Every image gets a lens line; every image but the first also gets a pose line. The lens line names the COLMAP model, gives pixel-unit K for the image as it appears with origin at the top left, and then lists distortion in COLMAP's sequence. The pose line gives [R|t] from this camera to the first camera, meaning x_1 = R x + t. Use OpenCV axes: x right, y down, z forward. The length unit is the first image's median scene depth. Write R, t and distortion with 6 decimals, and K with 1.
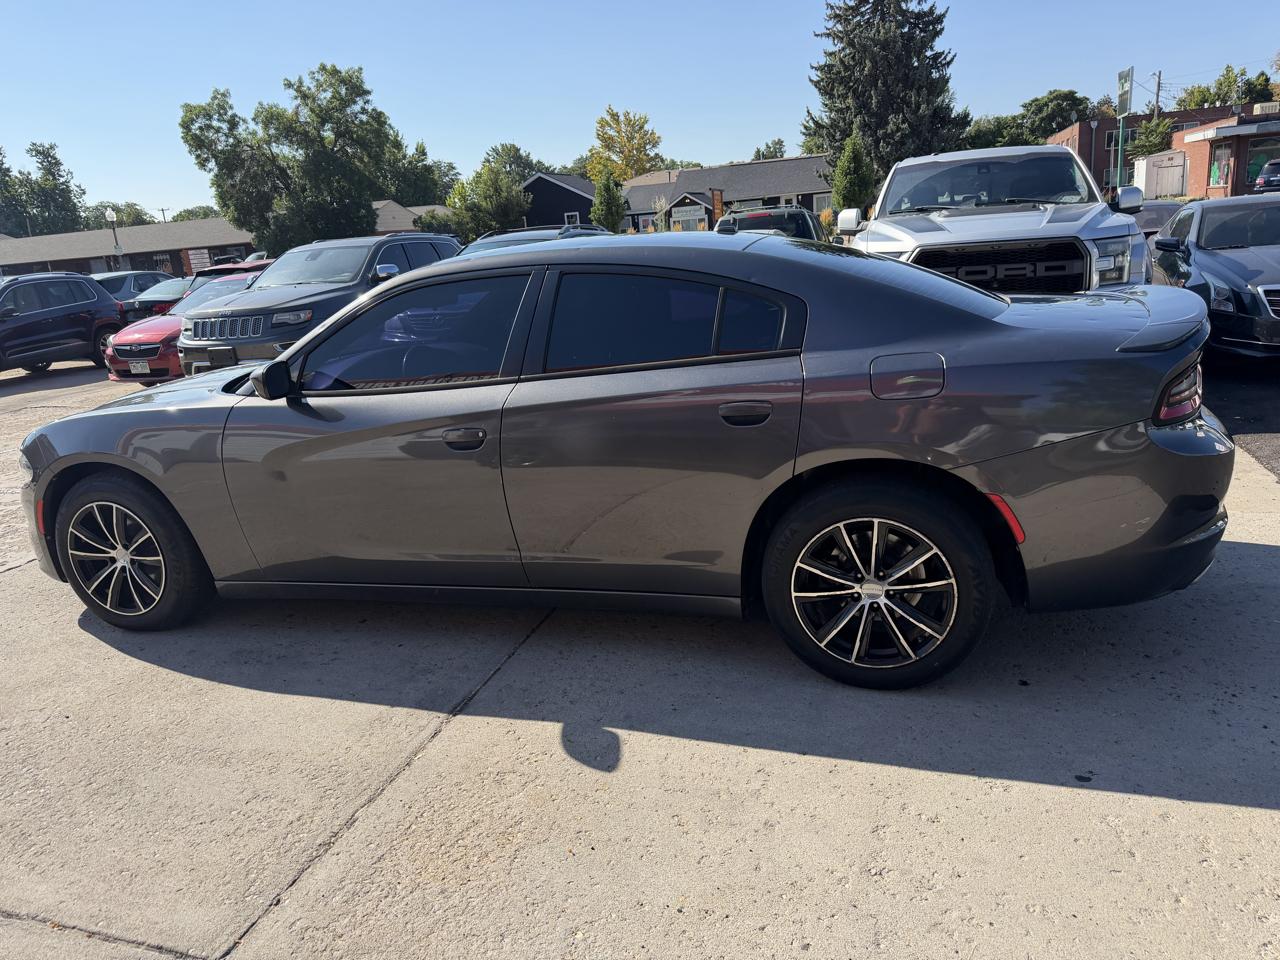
lens RADIAL K [[927.8, 0, 641.4], [0, 927.8, 483.0], [0, 0, 1]] dist [0.024383, -0.027126]
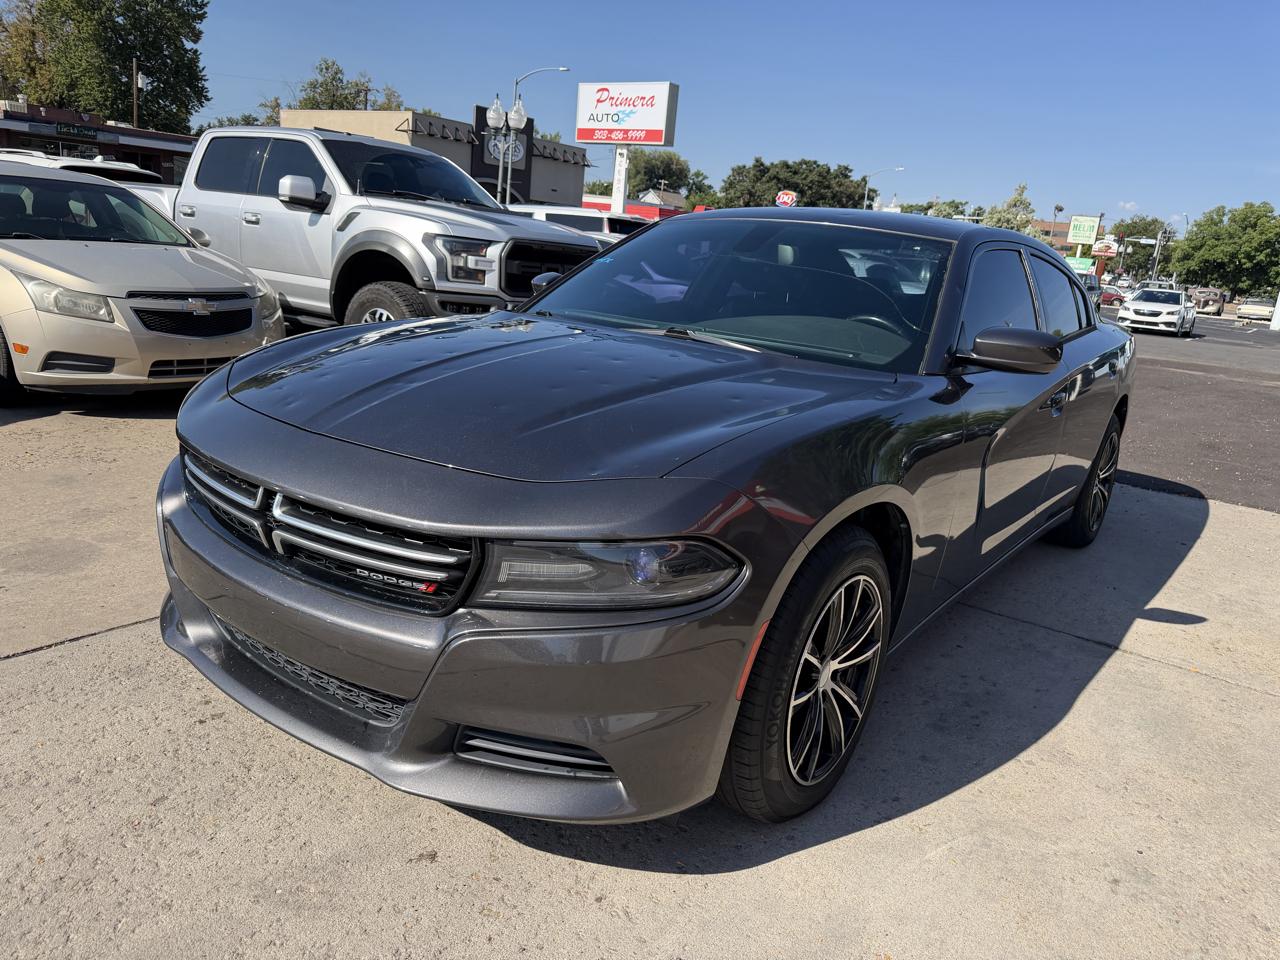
lens RADIAL K [[927.8, 0, 655.4], [0, 927.8, 484.2], [0, 0, 1]] dist [0.024383, -0.027126]
pose [[0.294247, -0.133456, 0.946366, -0.109607], [0.137841, 0.985776, 0.096155, -0.009972], [-0.945737, 0.102155, 0.308458, 0.091259]]
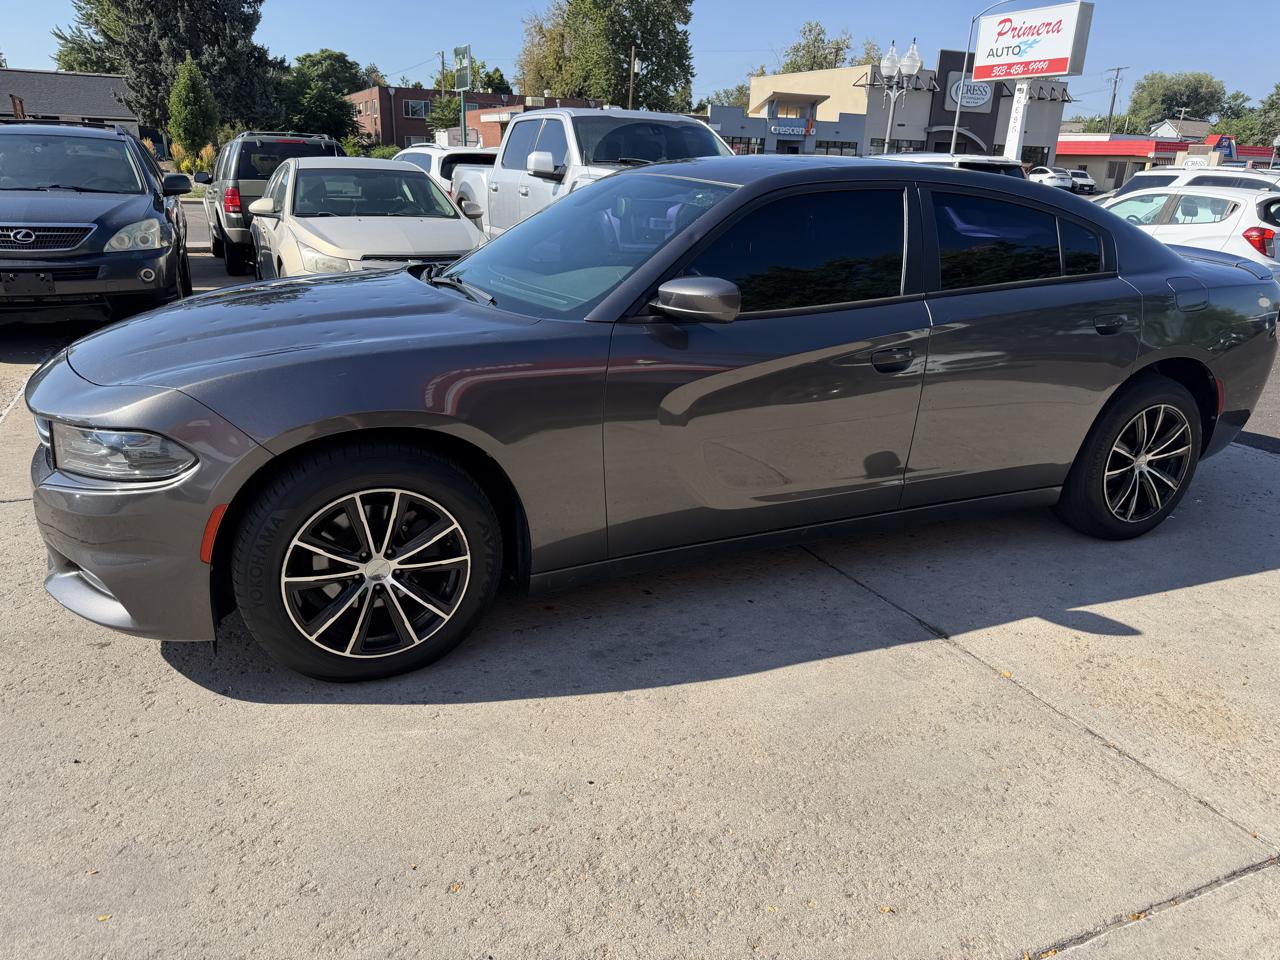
lens RADIAL K [[927.8, 0, 638.1], [0, 927.8, 478.5], [0, 0, 1]] dist [0.024383, -0.027126]
pose [[0.729680, -0.117601, 0.673600, -0.085810], [0.090702, 0.993041, 0.075118, -0.001826], [-0.677746, 0.006285, 0.735269, 0.038893]]
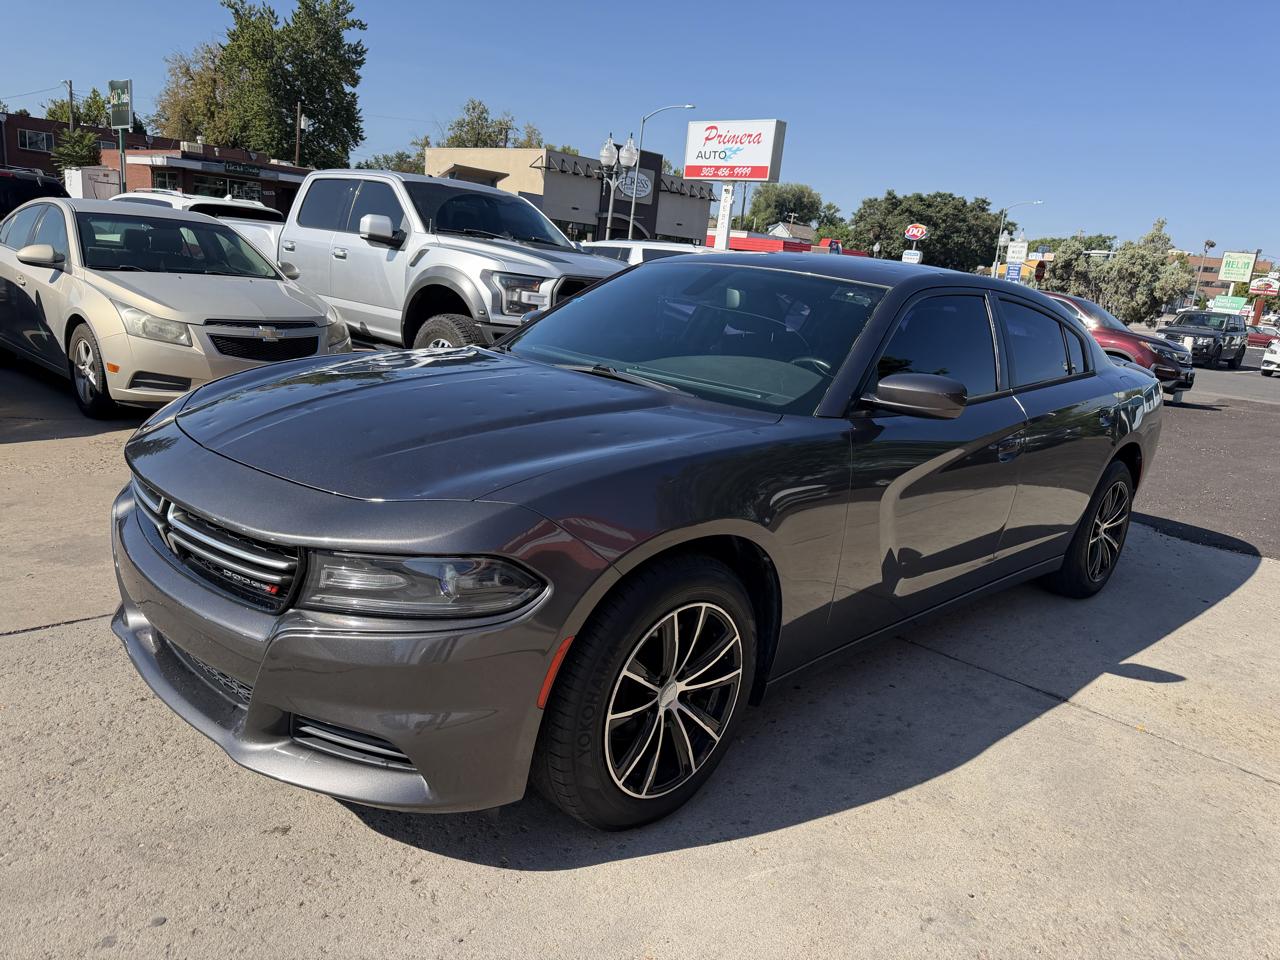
lens RADIAL K [[927.8, 0, 650.5], [0, 927.8, 485.2], [0, 0, 1]] dist [0.024383, -0.027126]
pose [[0.426713, -0.088980, 0.899999, -0.107864], [0.104338, 0.993347, 0.048739, -0.008264], [-0.898348, 0.073107, 0.433158, 0.074554]]
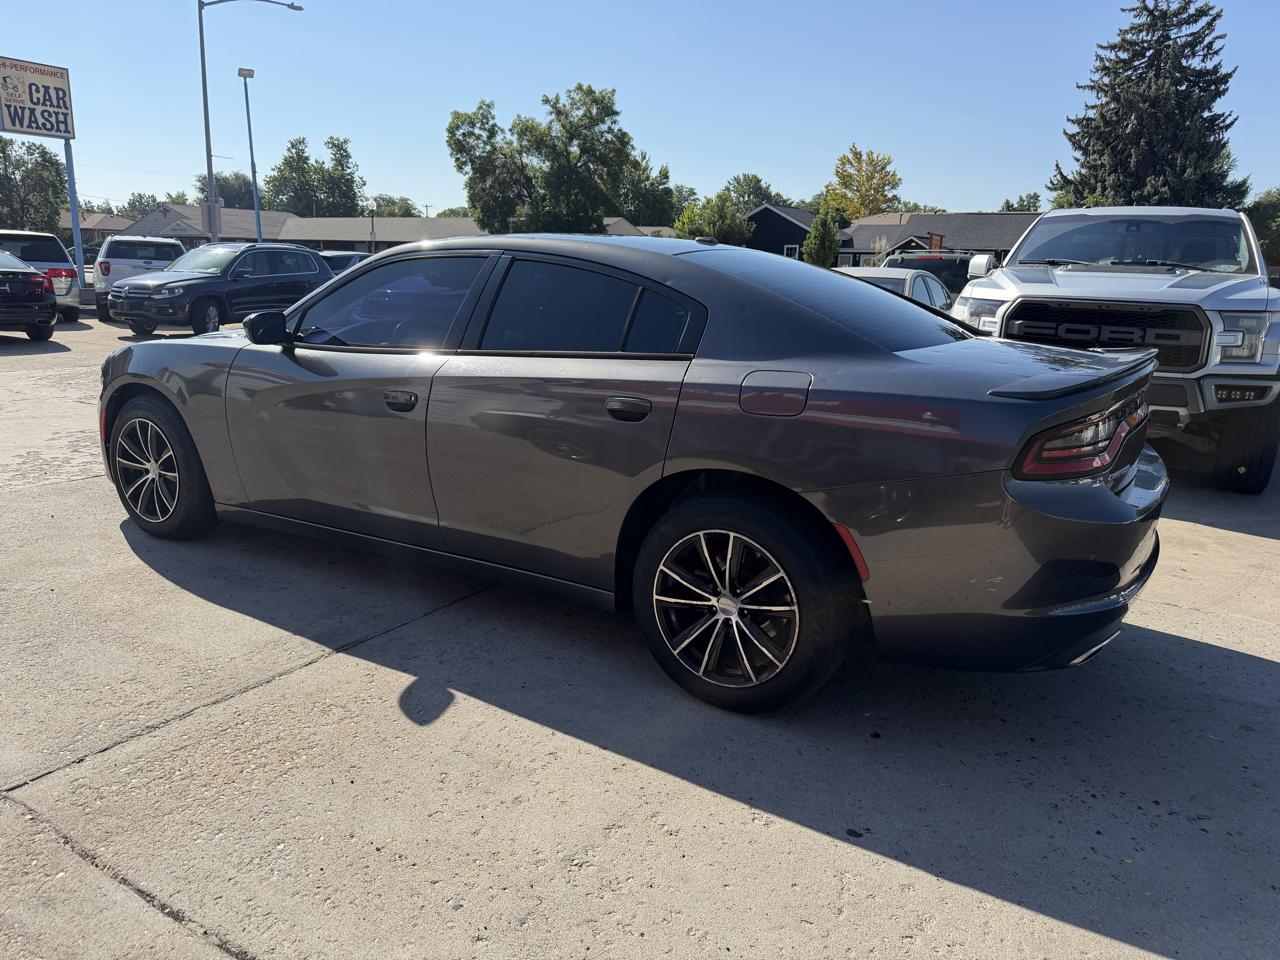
lens RADIAL K [[927.8, 0, 637.6], [0, 927.8, 479.3], [0, 0, 1]] dist [0.024383, -0.027126]
pose [[0.962967, 0.157814, -0.218607, 0.026303], [-0.165197, 0.986134, -0.015799, 0.001080], [0.213083, 0.051327, 0.975685, 0.001348]]
